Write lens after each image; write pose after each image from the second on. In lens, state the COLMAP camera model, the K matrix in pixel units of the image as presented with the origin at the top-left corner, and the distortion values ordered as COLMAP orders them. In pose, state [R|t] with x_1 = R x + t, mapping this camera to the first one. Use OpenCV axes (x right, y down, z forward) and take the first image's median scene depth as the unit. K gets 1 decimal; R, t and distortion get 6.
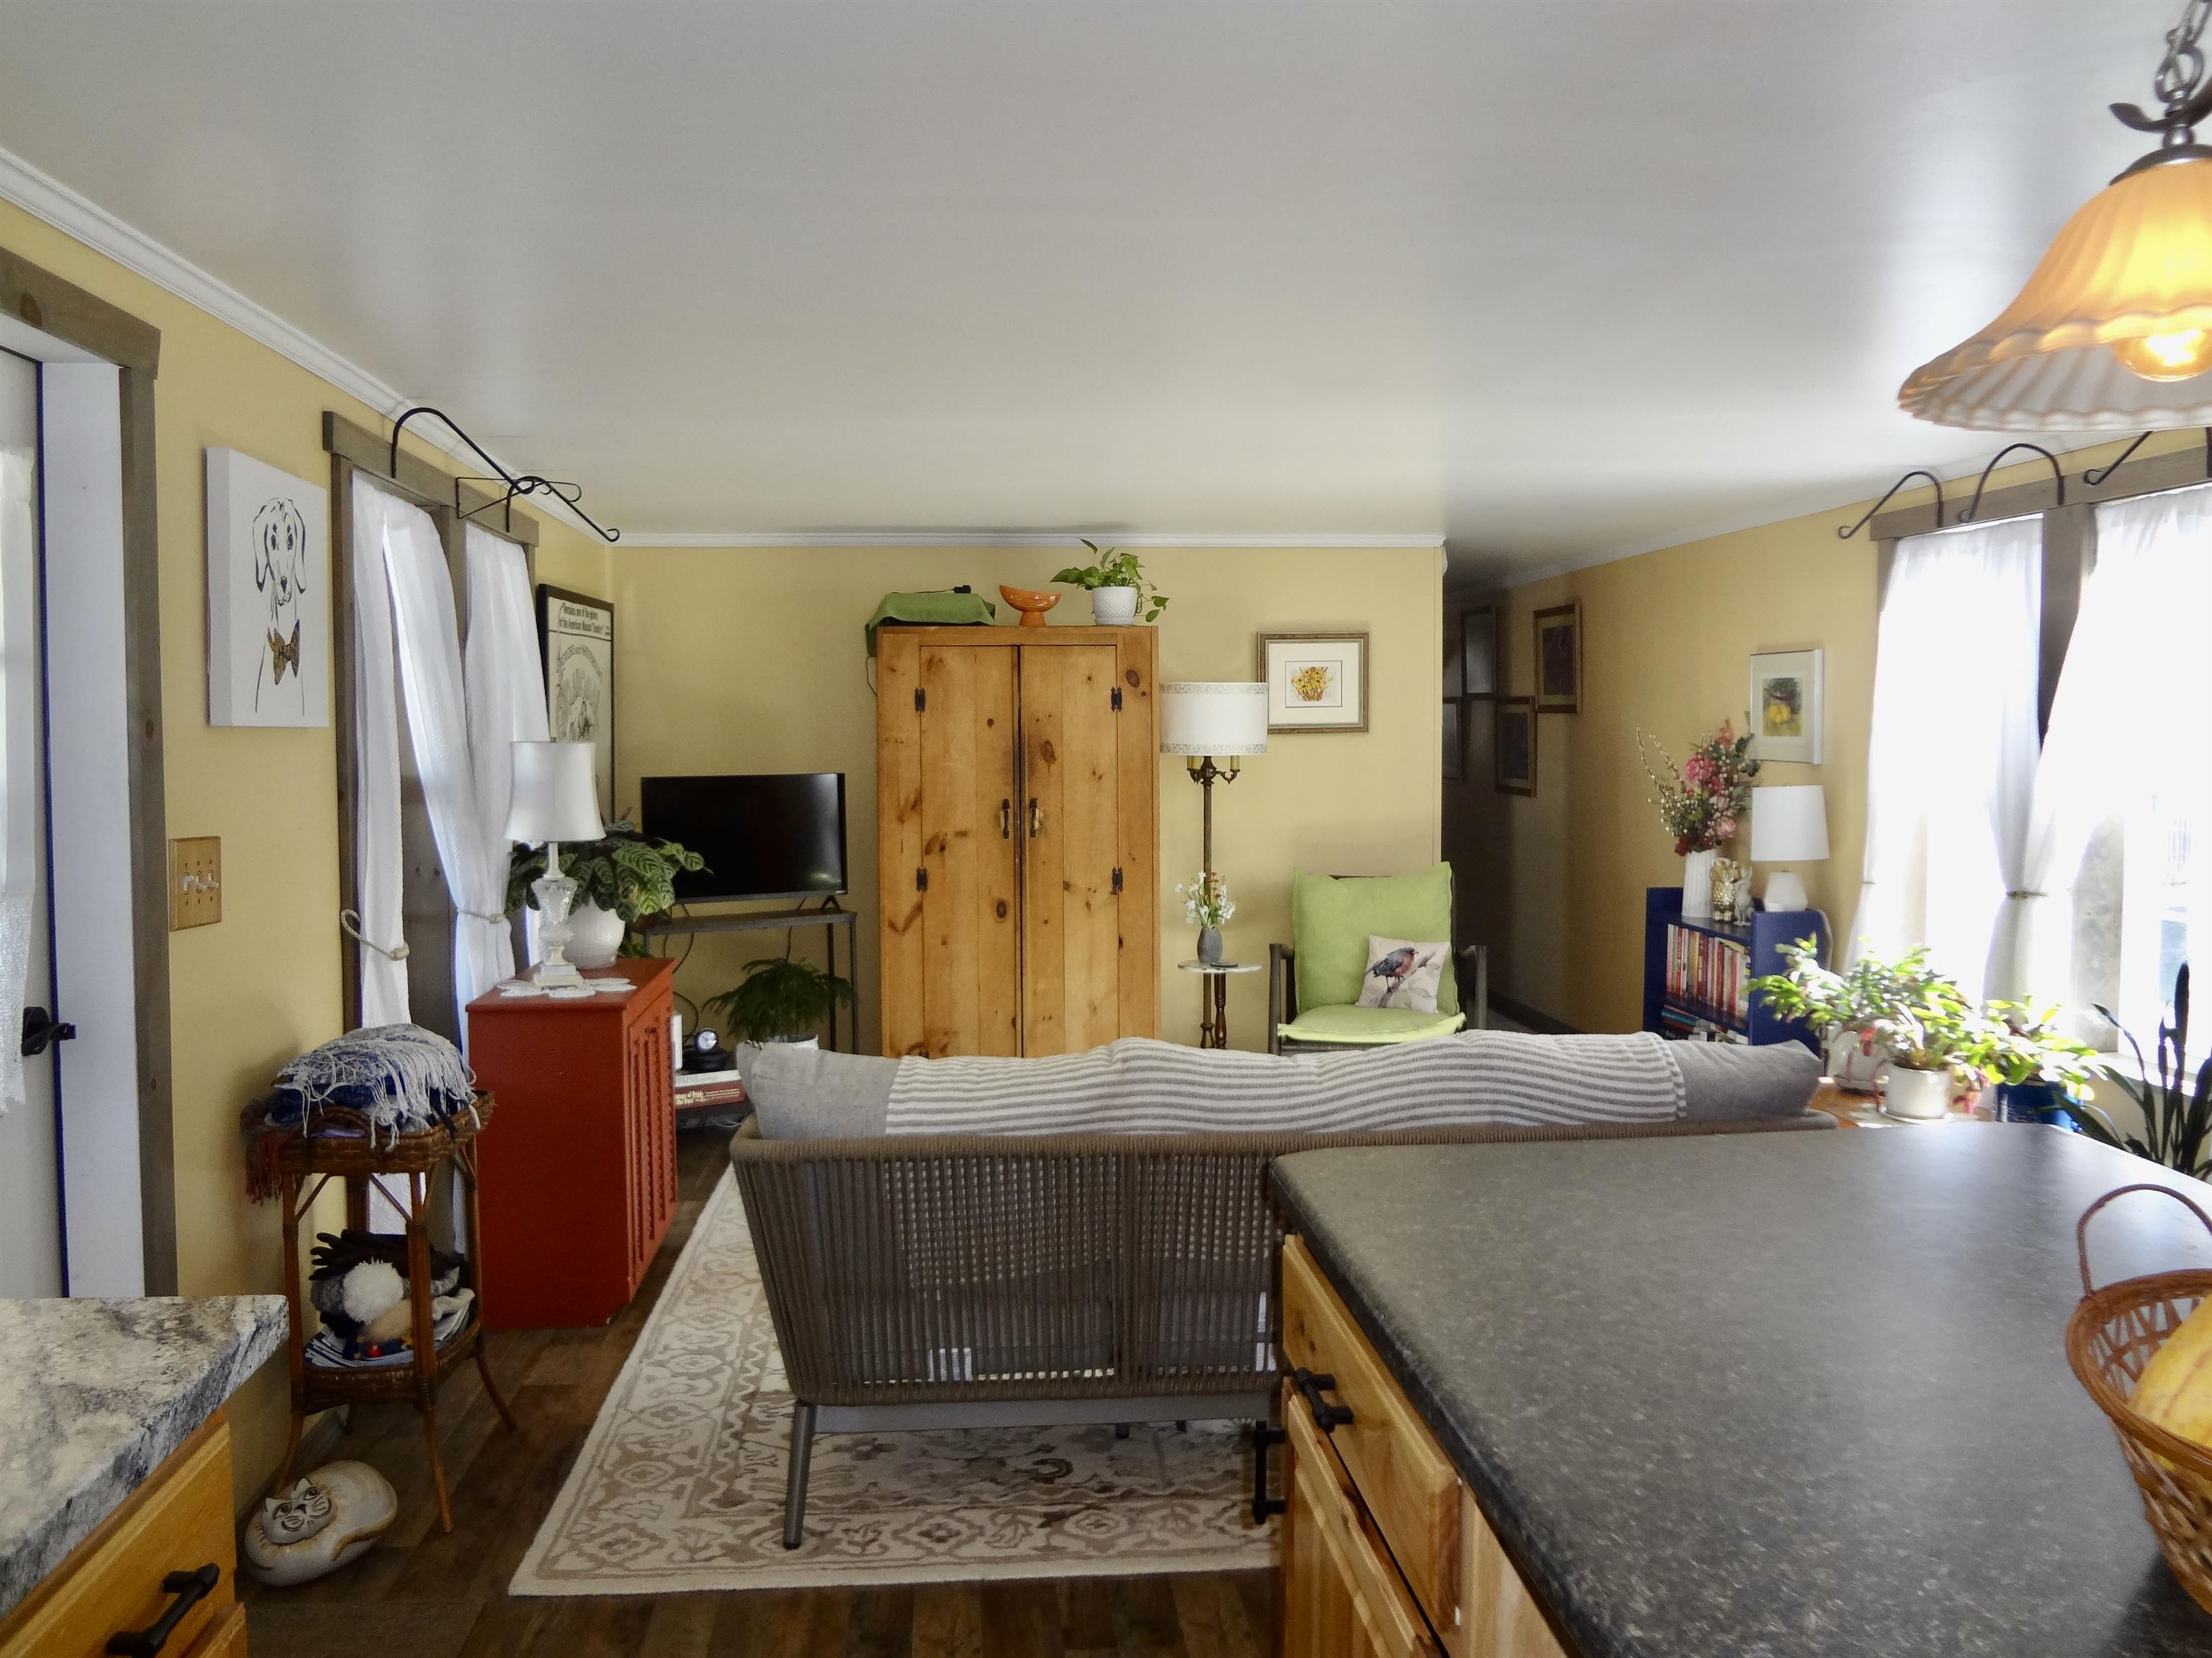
lens RADIAL K [[1687.9, 0, 1106.3], [0, 1687.9, 793.5], [0, 0, 1]] dist [-0.048749, -0.006574]
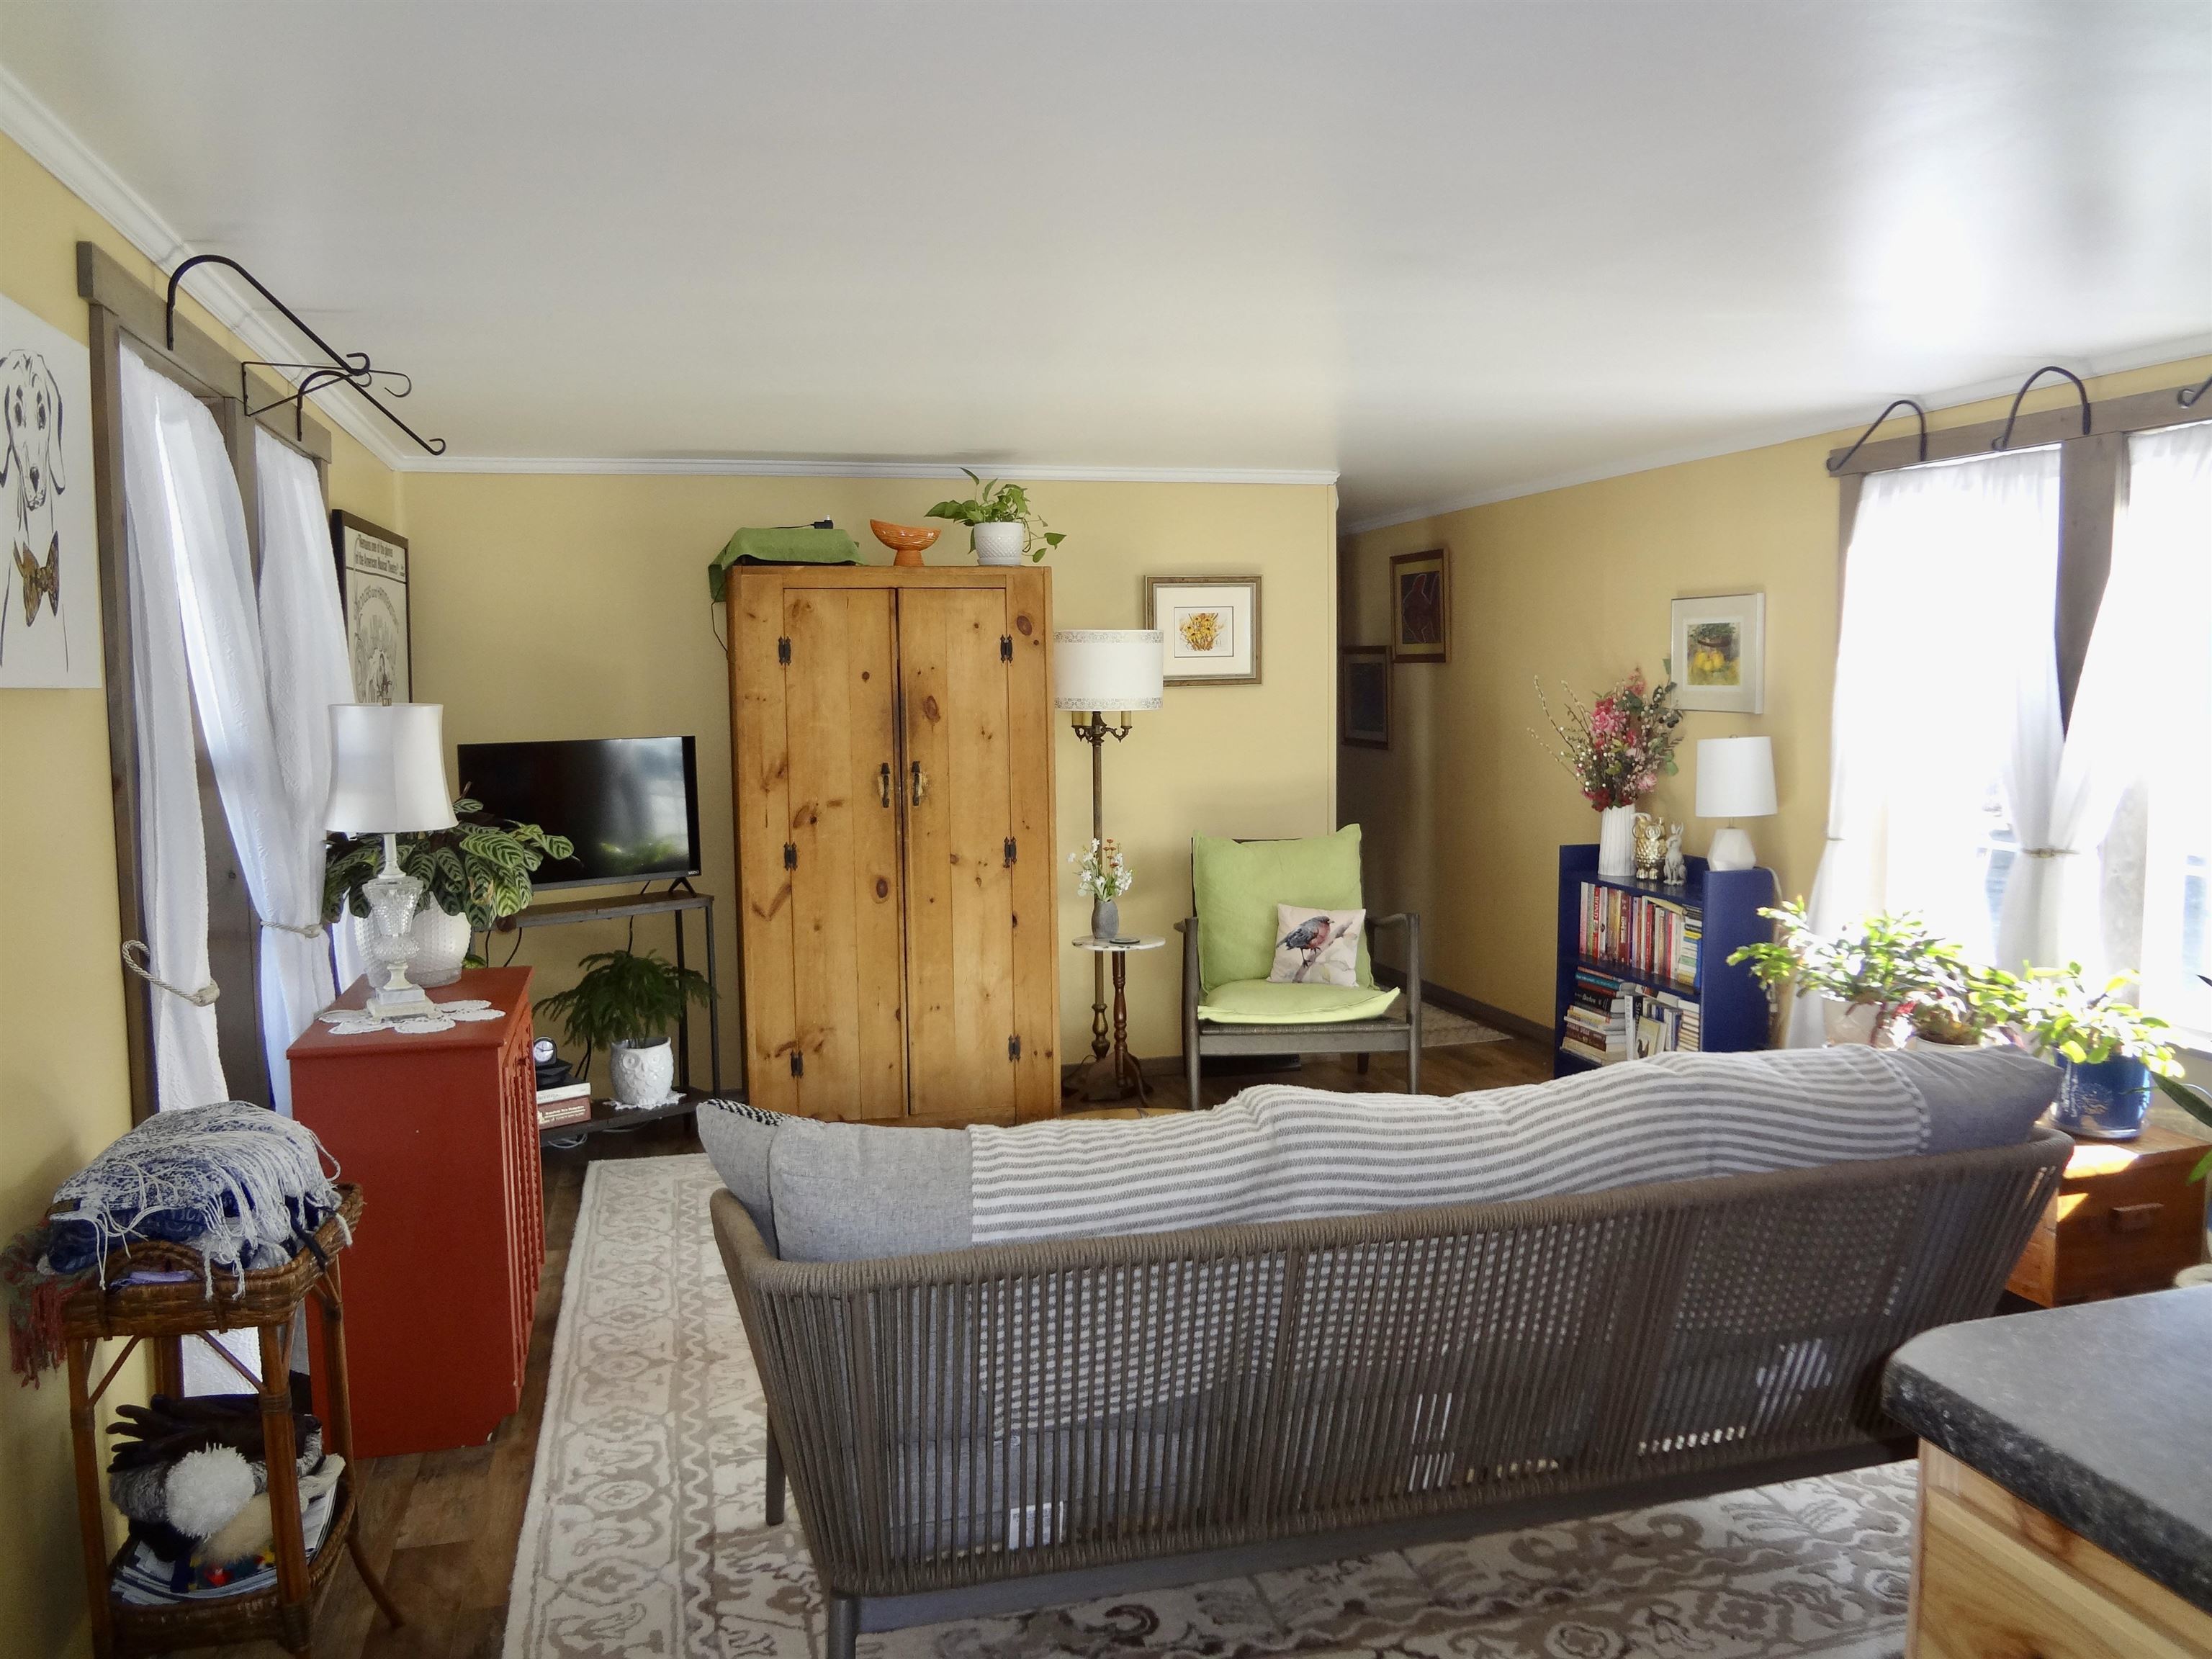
lens RADIAL K [[1630.9, 0, 1105.5], [0, 1630.9, 800.7], [0, 0, 1]] dist [-0.051773, 0.005619]
pose [[0.986205, -0.019604, 0.164364, -0.120884], [0.013971, 0.999277, 0.035359, -0.007623], [-0.164939, -0.032575, 0.985766, 0.198968]]
